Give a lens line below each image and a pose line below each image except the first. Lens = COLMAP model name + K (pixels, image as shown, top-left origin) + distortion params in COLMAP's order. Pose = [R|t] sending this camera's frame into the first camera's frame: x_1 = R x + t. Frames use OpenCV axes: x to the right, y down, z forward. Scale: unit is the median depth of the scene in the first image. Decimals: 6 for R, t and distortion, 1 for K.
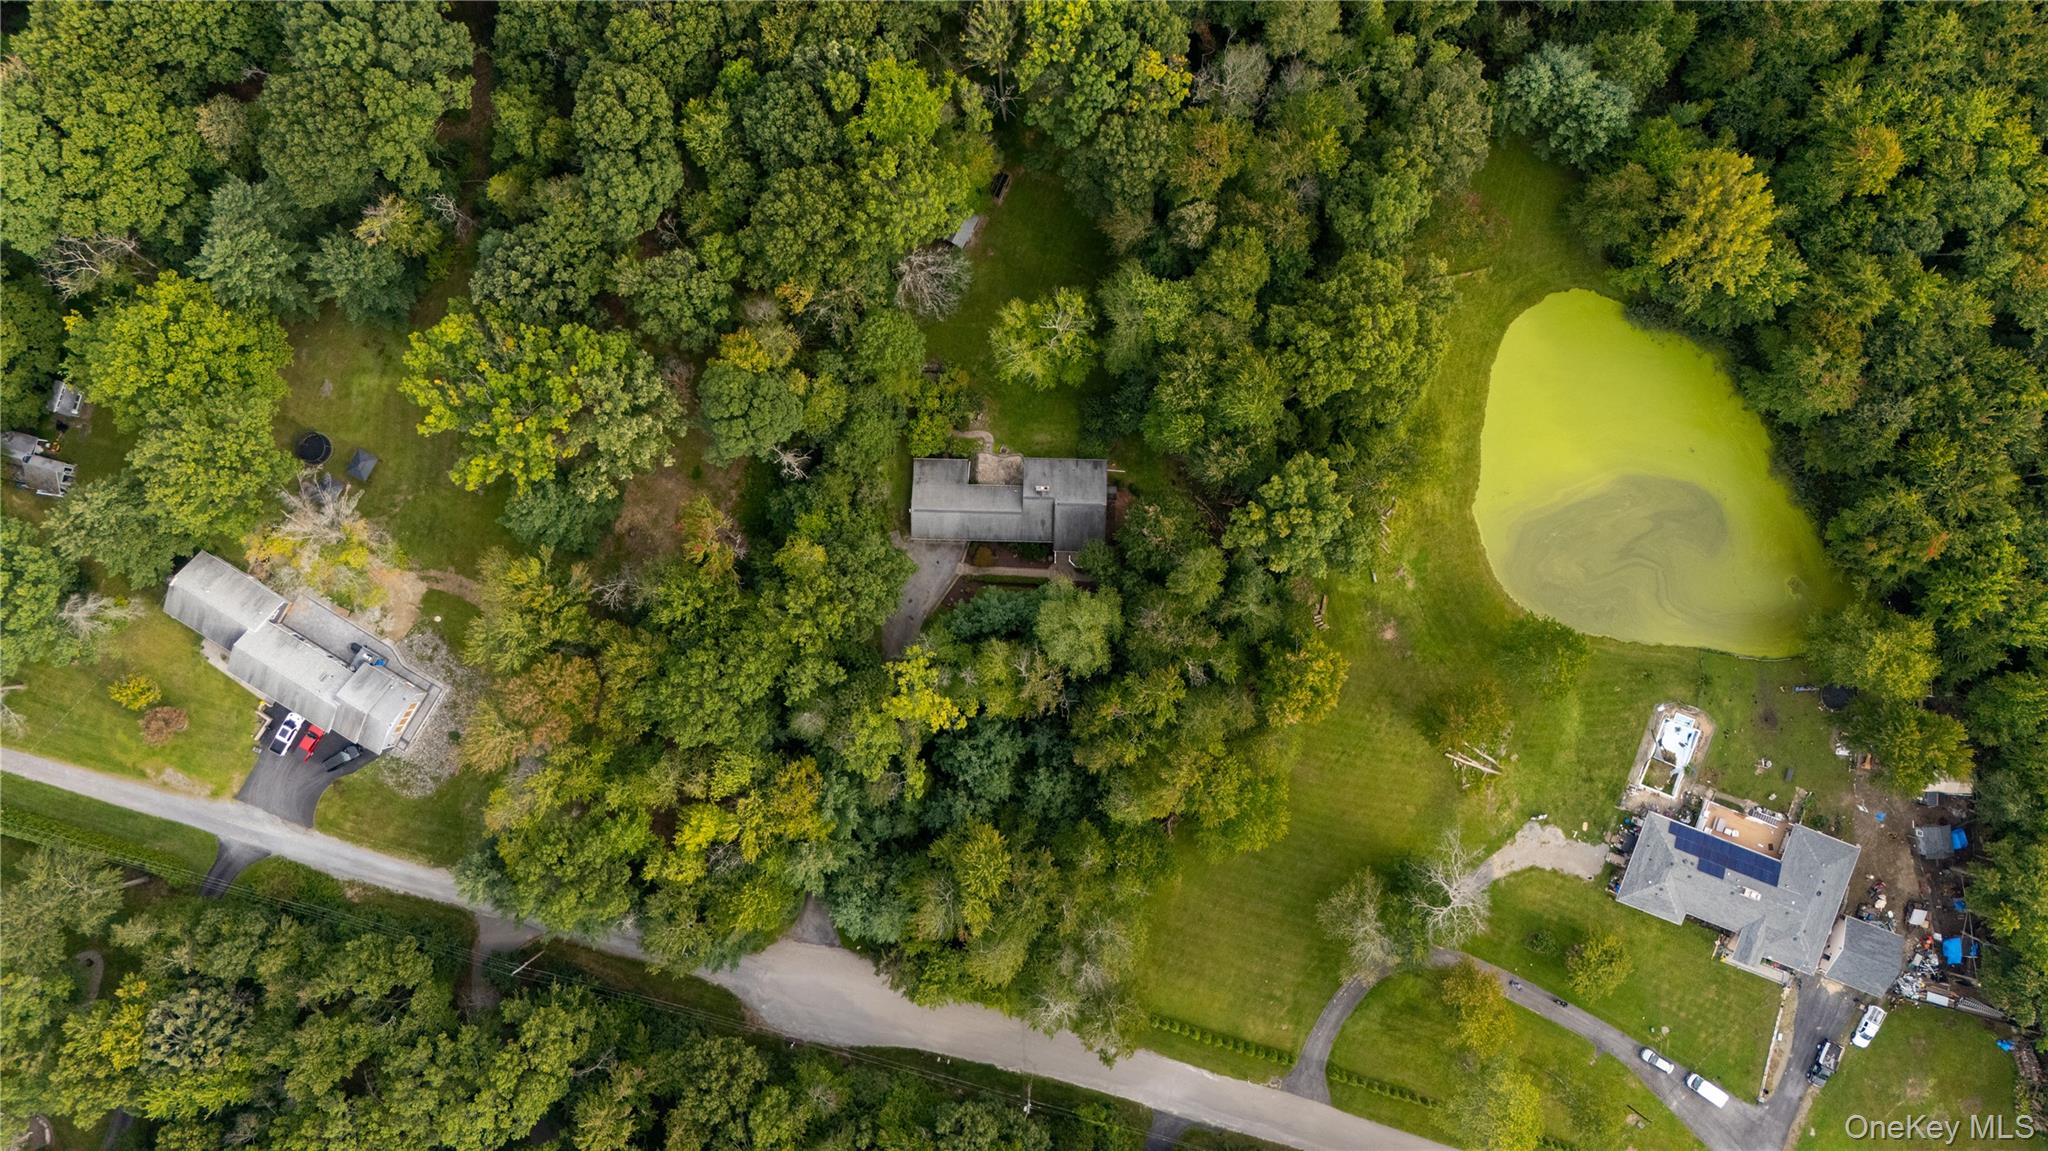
lens RADIAL K [[1510.1, 0, 1026.9], [0, 1510.1, 582.0], [0, 0, 1]] dist [0.003475, -0.001906]
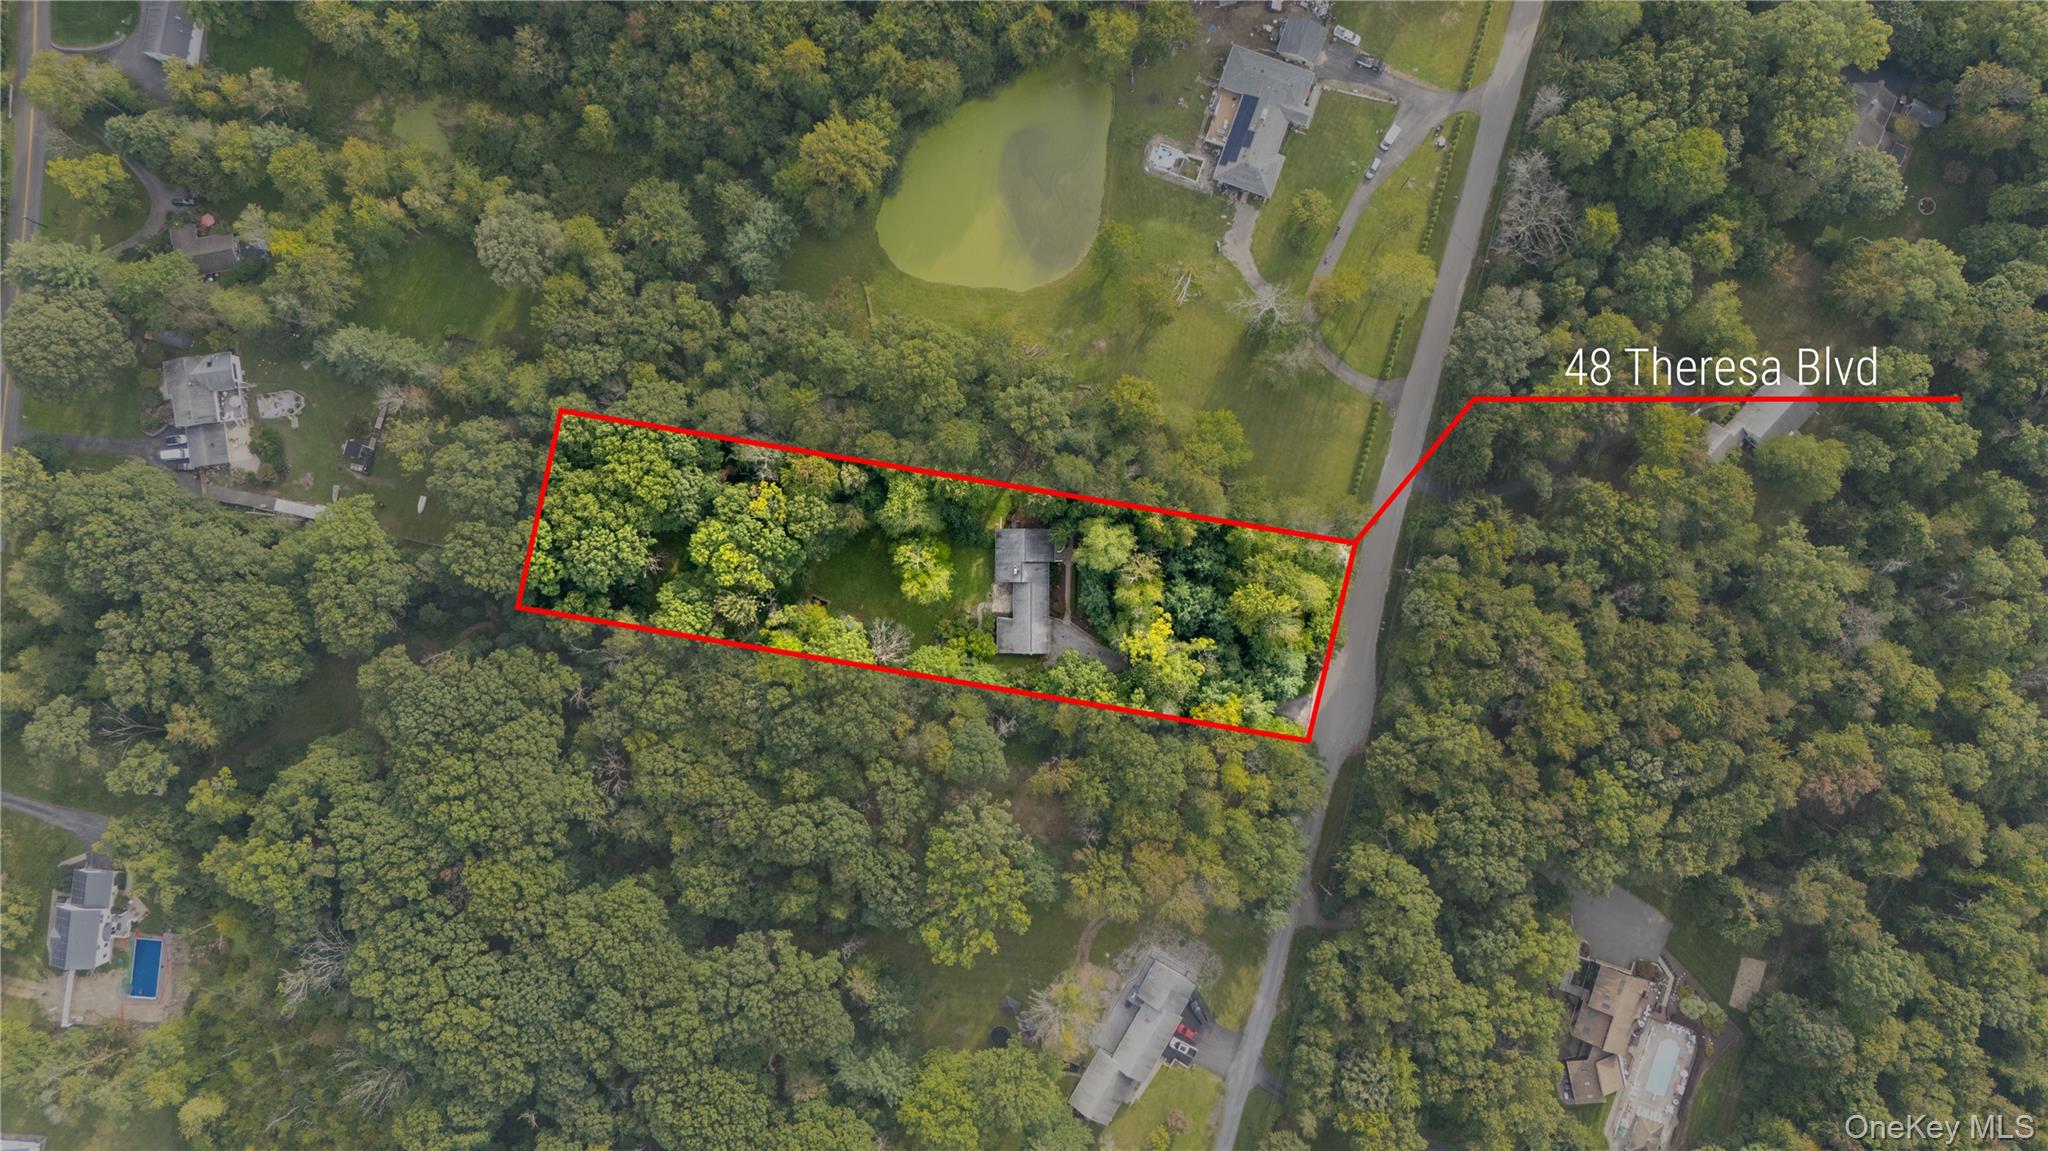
lens RADIAL K [[1510.1, 0, 1019.0], [0, 1510.1, 579.8], [0, 0, 1]] dist [0.003475, -0.001906]
pose [[-0.021160, -0.999664, 0.014988, -0.025298], [0.999770, -0.021106, 0.003725, -0.068977], [-0.003408, 0.015064, 0.999881, -0.601698]]
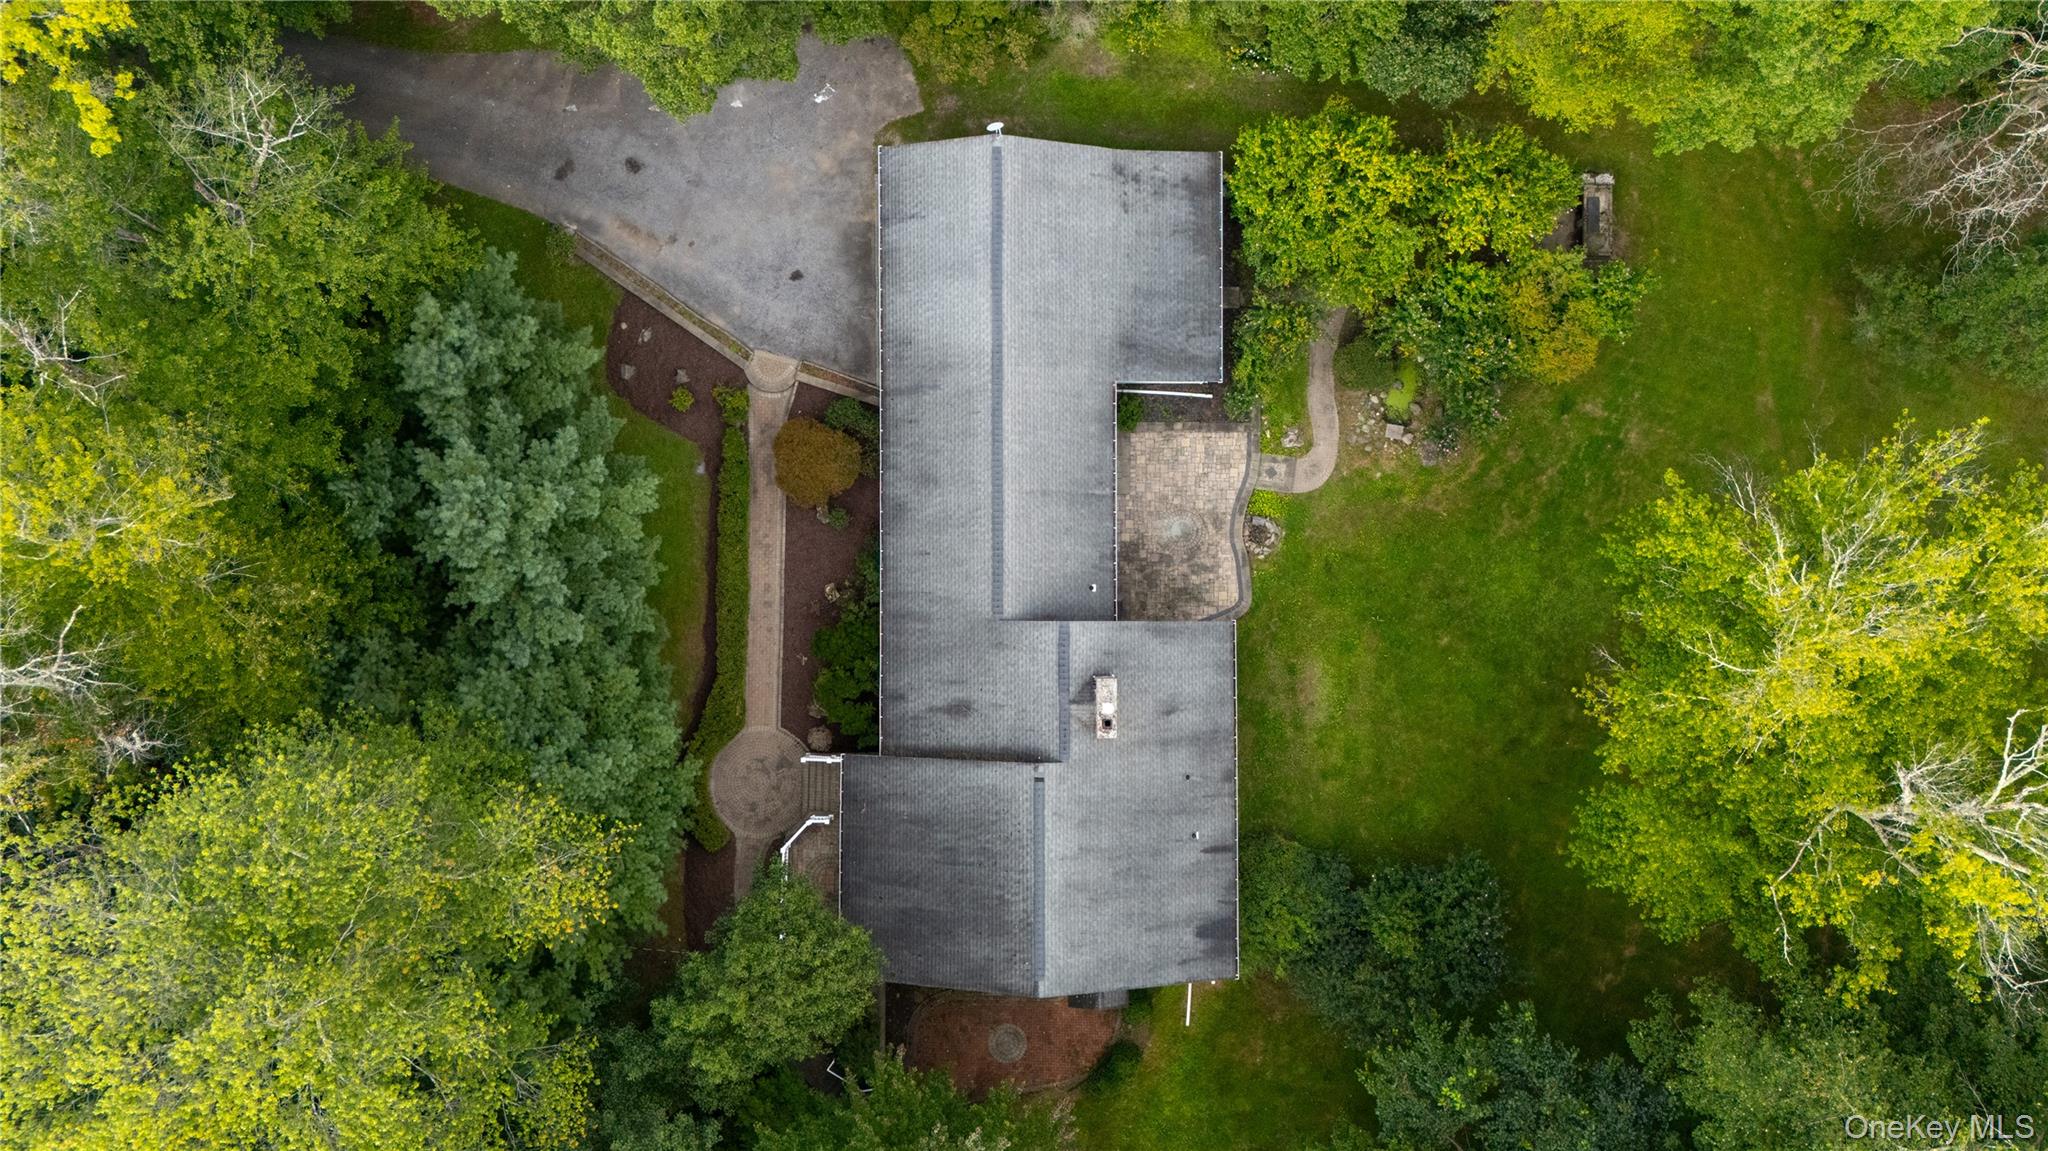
lens RADIAL K [[1510.1, 0, 1024.7], [0, 1510.1, 575.7], [0, 0, 1]] dist [0.003475, -0.001906]
pose [[0.026233, 0.999636, -0.006363, -0.008719], [-0.999502, 0.026340, 0.017404, -0.058157], [0.017566, 0.005903, 0.999828, 0.829909]]
